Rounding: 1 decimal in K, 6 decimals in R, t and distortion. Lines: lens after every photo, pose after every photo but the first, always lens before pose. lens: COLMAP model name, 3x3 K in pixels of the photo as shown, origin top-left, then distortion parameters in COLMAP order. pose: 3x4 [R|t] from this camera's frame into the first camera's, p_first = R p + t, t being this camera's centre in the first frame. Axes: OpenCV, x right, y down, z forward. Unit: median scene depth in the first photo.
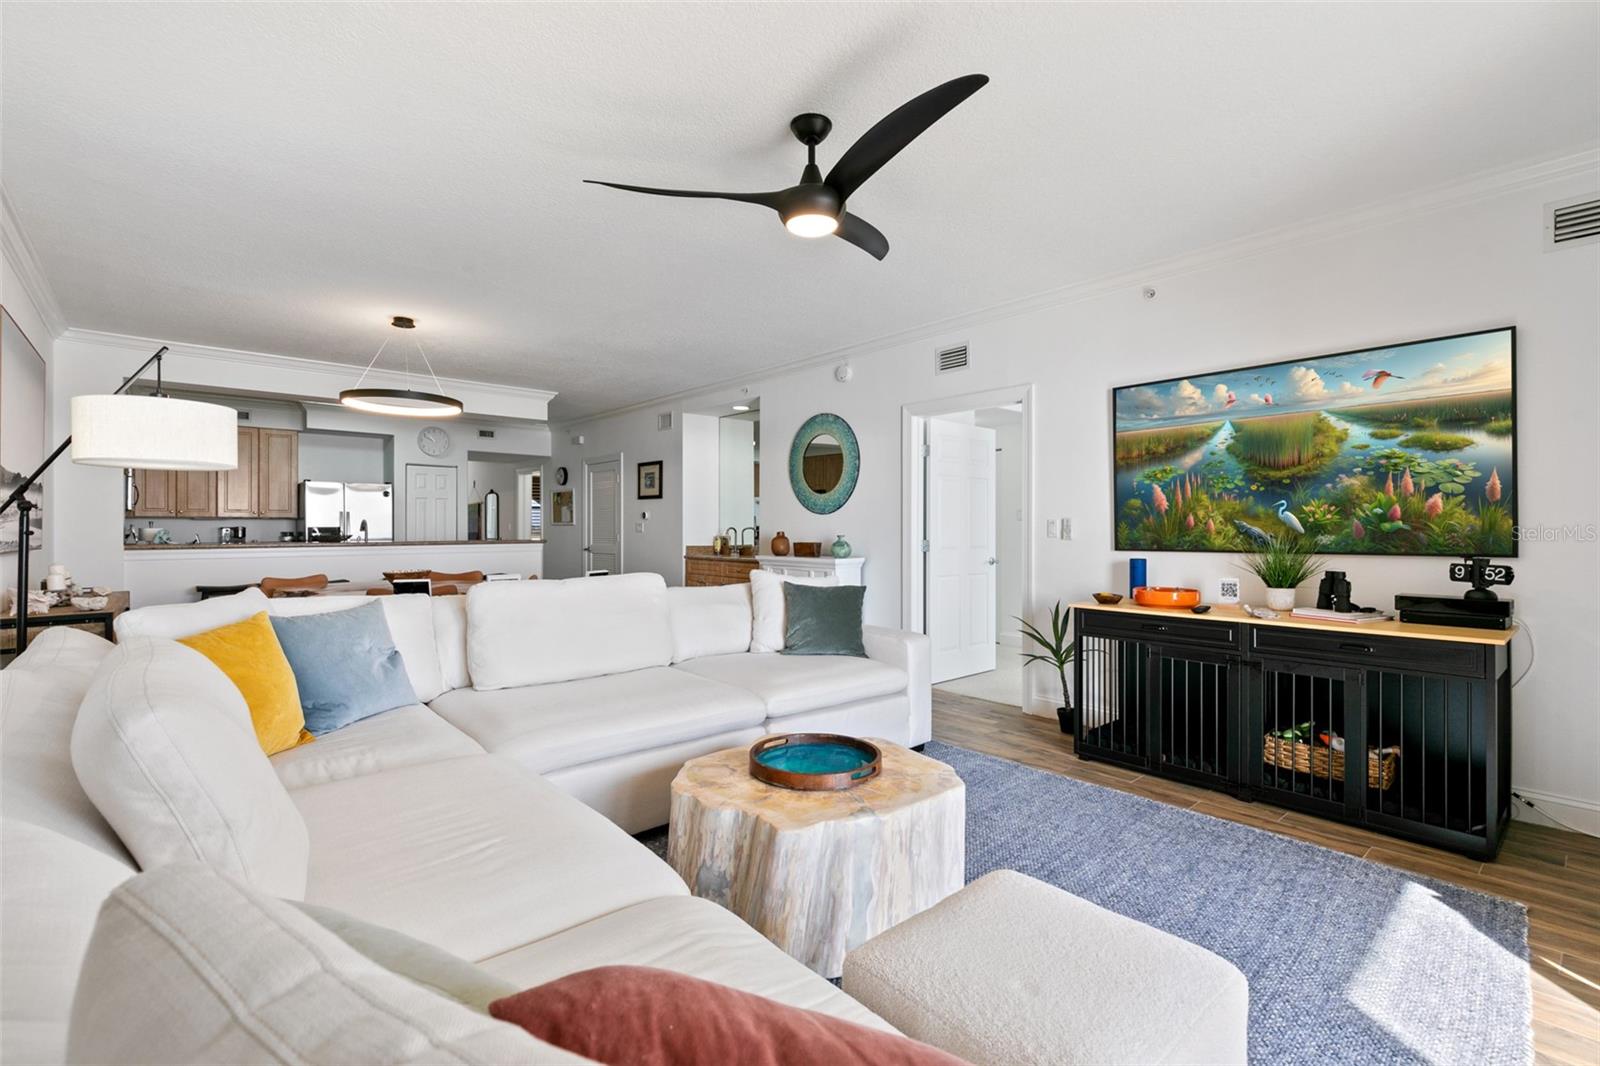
lens RADIAL K [[710.4, 0, 805.6], [0, 710.4, 534.2], [0, 0, 1]] dist [-0.001419, -0.000097]
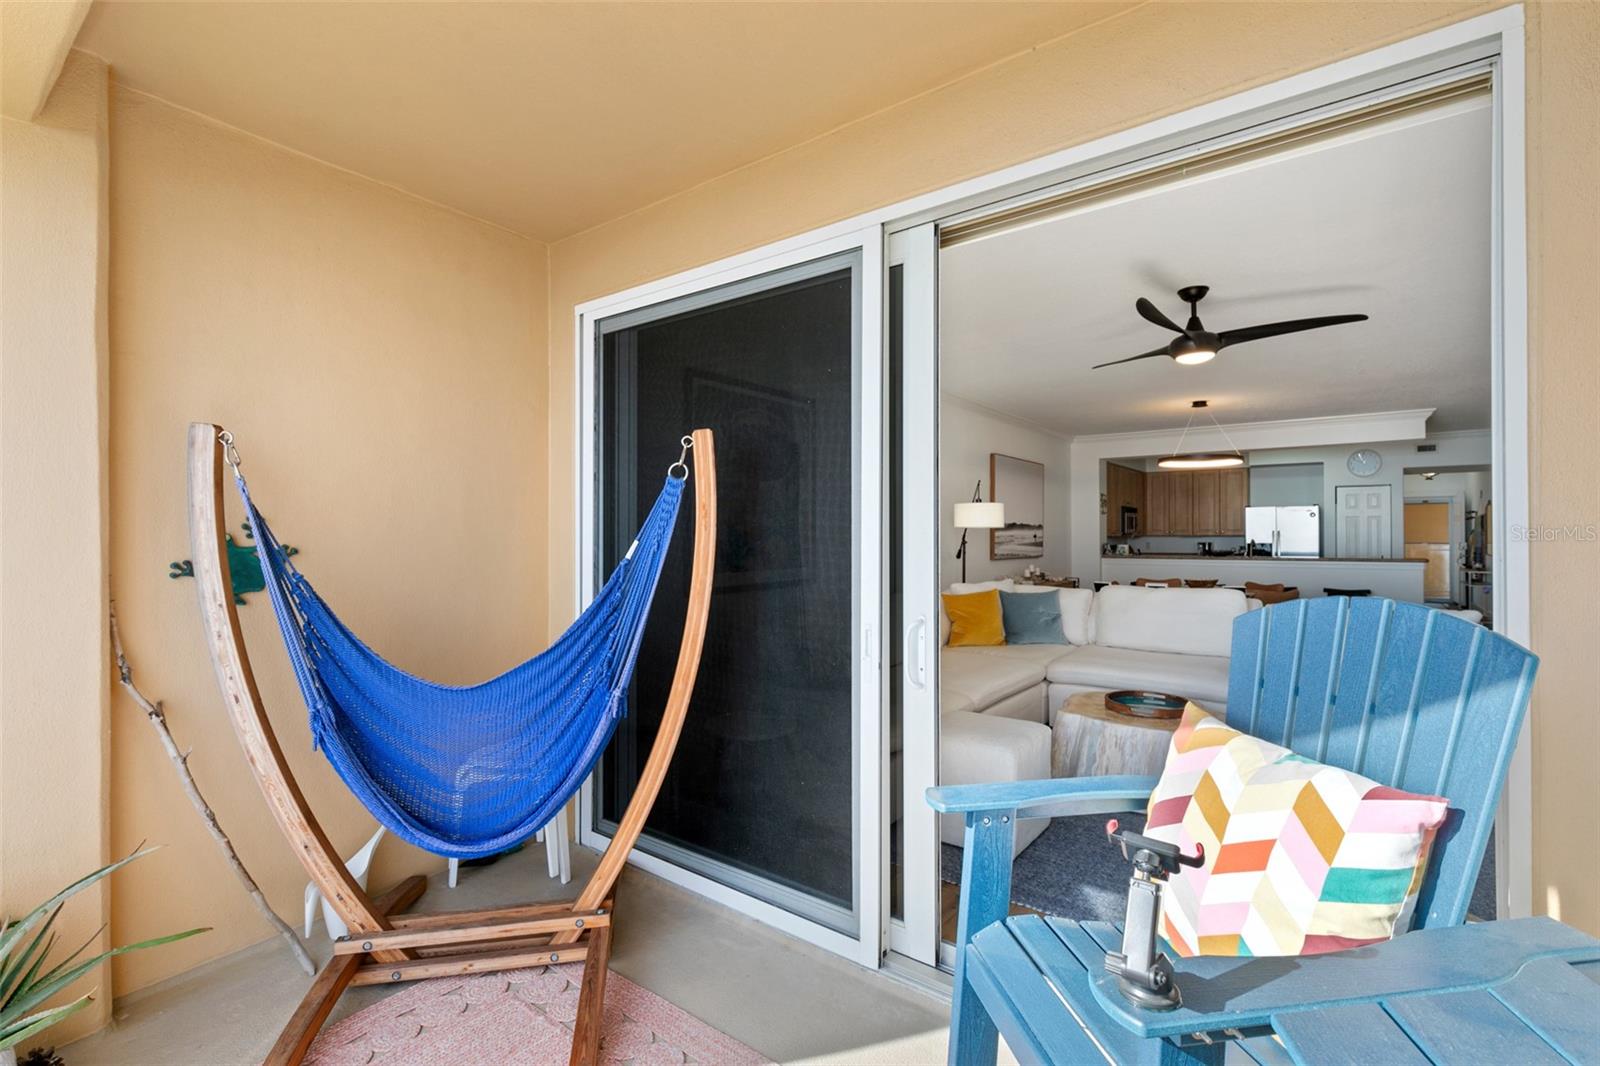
lens RADIAL K [[710.4, 0, 800.2], [0, 710.4, 534.0], [0, 0, 1]] dist [-0.001419, -0.000097]
pose [[0.188203, 0.000818, -0.982130, 0.419294], [-0.009667, 0.999953, -0.001019, -0.018332], [0.982083, 0.009686, 0.188202, -0.027219]]
